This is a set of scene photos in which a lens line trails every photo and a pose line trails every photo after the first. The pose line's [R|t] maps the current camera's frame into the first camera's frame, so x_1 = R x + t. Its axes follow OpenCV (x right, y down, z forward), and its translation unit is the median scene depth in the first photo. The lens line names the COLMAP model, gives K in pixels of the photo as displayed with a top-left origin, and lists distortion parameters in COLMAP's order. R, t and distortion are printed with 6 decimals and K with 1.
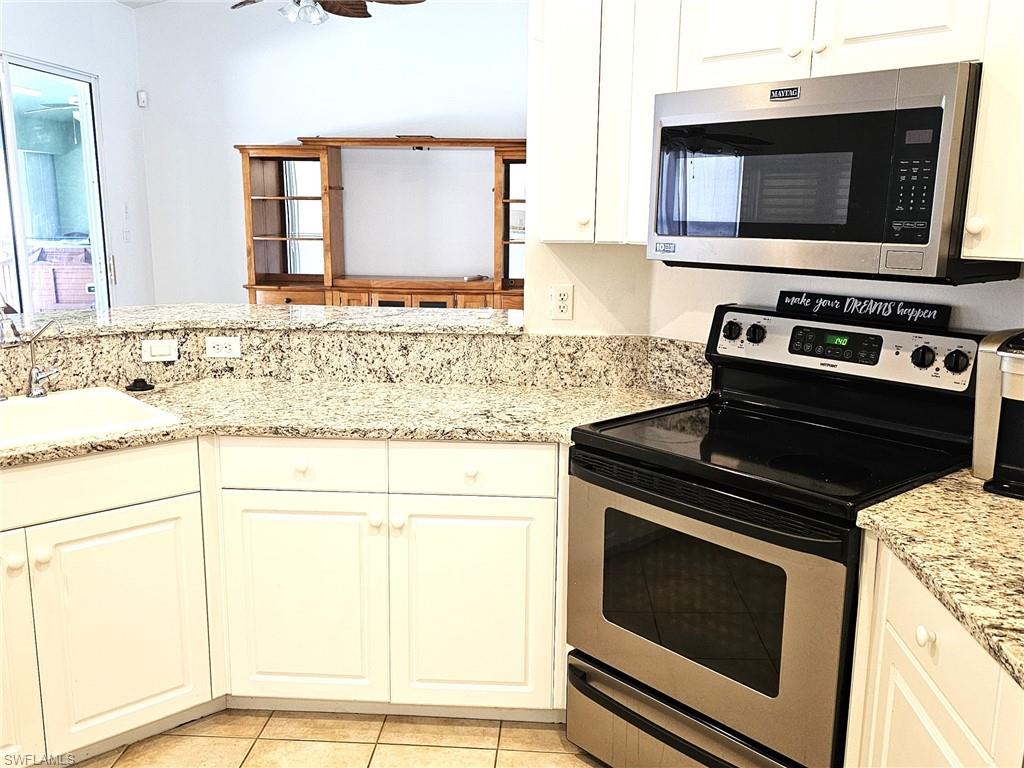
lens RADIAL K [[919.3, 0, 489.6], [0, 919.3, 401.0], [0, 0, 1]] dist [0.062719, -0.072869]
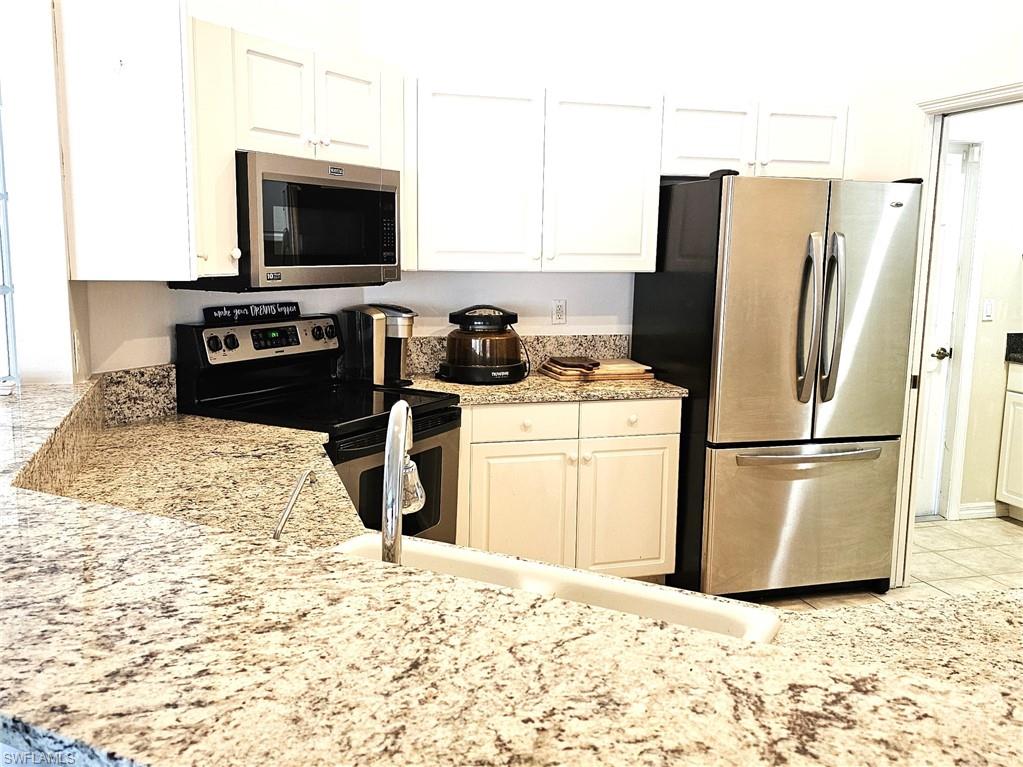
lens RADIAL K [[918.4, 0, 507.5], [0, 918.4, 389.9], [0, 0, 1]] dist [0.062719, -0.072869]
pose [[-0.366375, -0.170236, 0.914762, -0.903578], [0.166746, 0.955193, 0.244545, -0.228482], [-0.915404, 0.242128, -0.321573, 0.965166]]
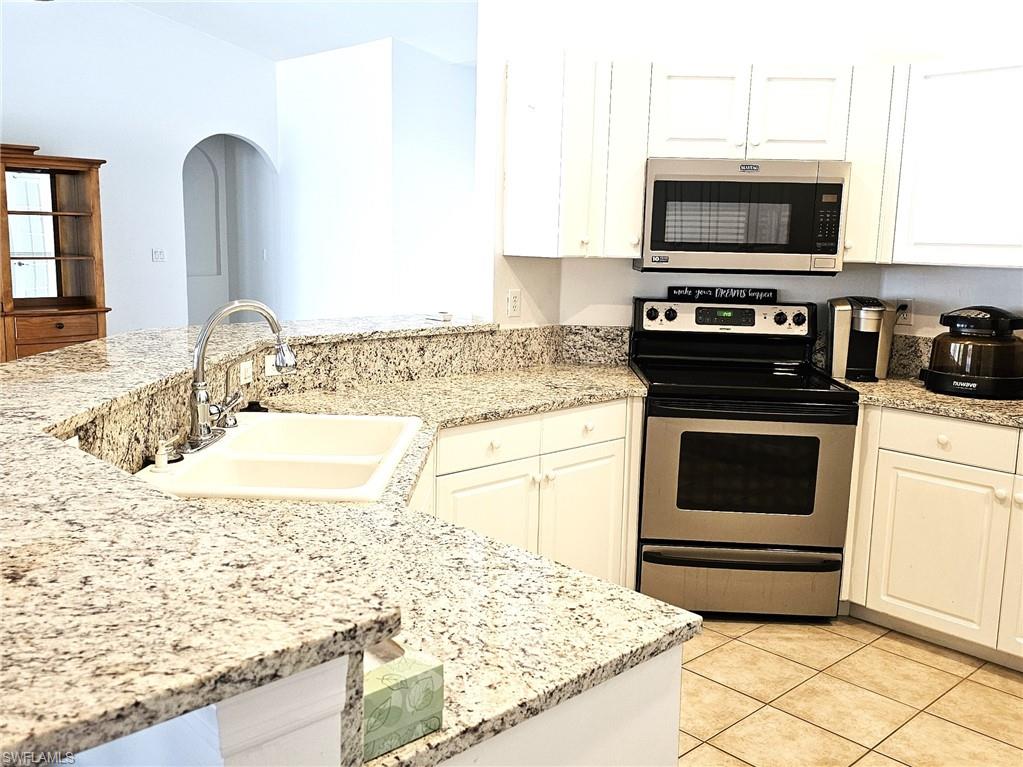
lens RADIAL K [[918.4, 0, 501.9], [0, 918.4, 381.5], [0, 0, 1]] dist [0.062719, -0.072869]
pose [[0.690324, -0.111743, 0.714819, -0.909558], [0.135291, 0.990511, 0.024186, -0.033340], [-0.710738, 0.080013, 0.698891, 0.123125]]
